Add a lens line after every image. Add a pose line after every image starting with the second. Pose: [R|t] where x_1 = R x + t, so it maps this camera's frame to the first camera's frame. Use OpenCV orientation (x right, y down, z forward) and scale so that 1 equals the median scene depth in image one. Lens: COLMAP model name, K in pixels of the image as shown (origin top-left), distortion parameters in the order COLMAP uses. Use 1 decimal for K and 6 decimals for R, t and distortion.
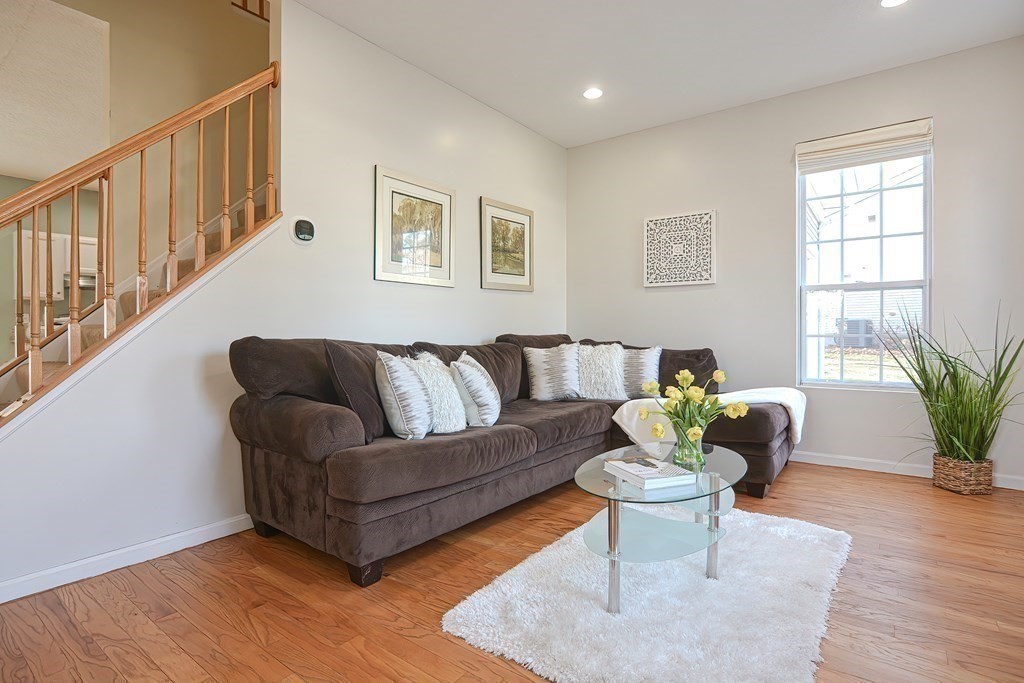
lens RADIAL K [[507.9, 0, 510.4], [0, 507.9, 338.3], [0, 0, 1]] dist [-0.032807, 0.011992]
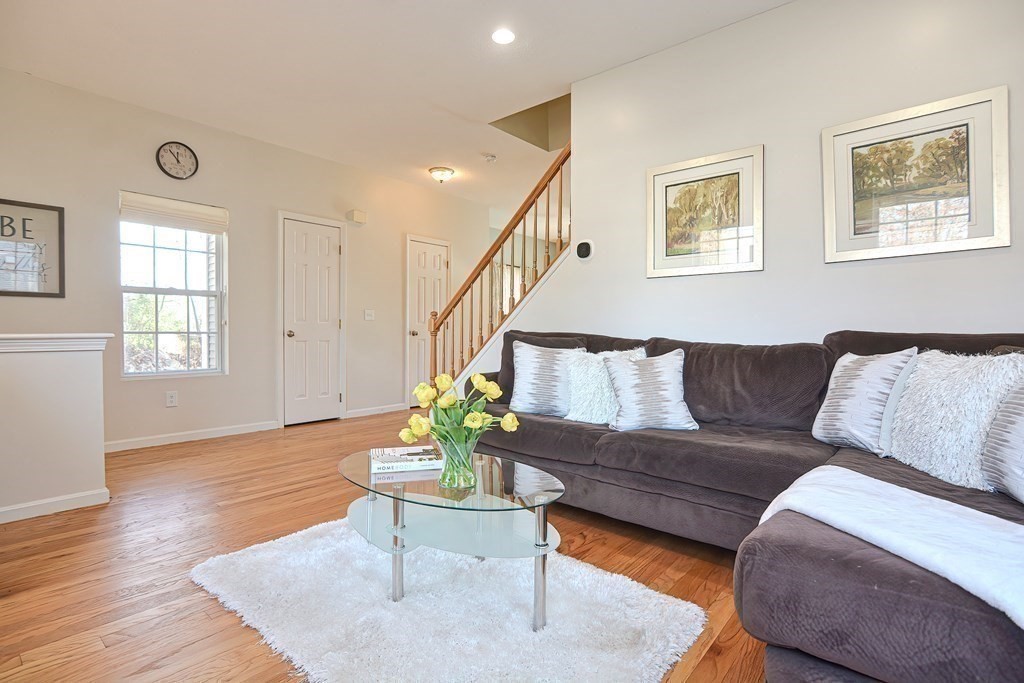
lens RADIAL K [[507.9, 0, 510.4], [0, 507.9, 338.3], [0, 0, 1]] dist [-0.032807, 0.011992]
pose [[-0.053273, 0.013393, -0.998490, 0.726693], [-0.013993, 0.999802, 0.014157, -0.002152], [0.998482, 0.014726, -0.053075, 0.702385]]
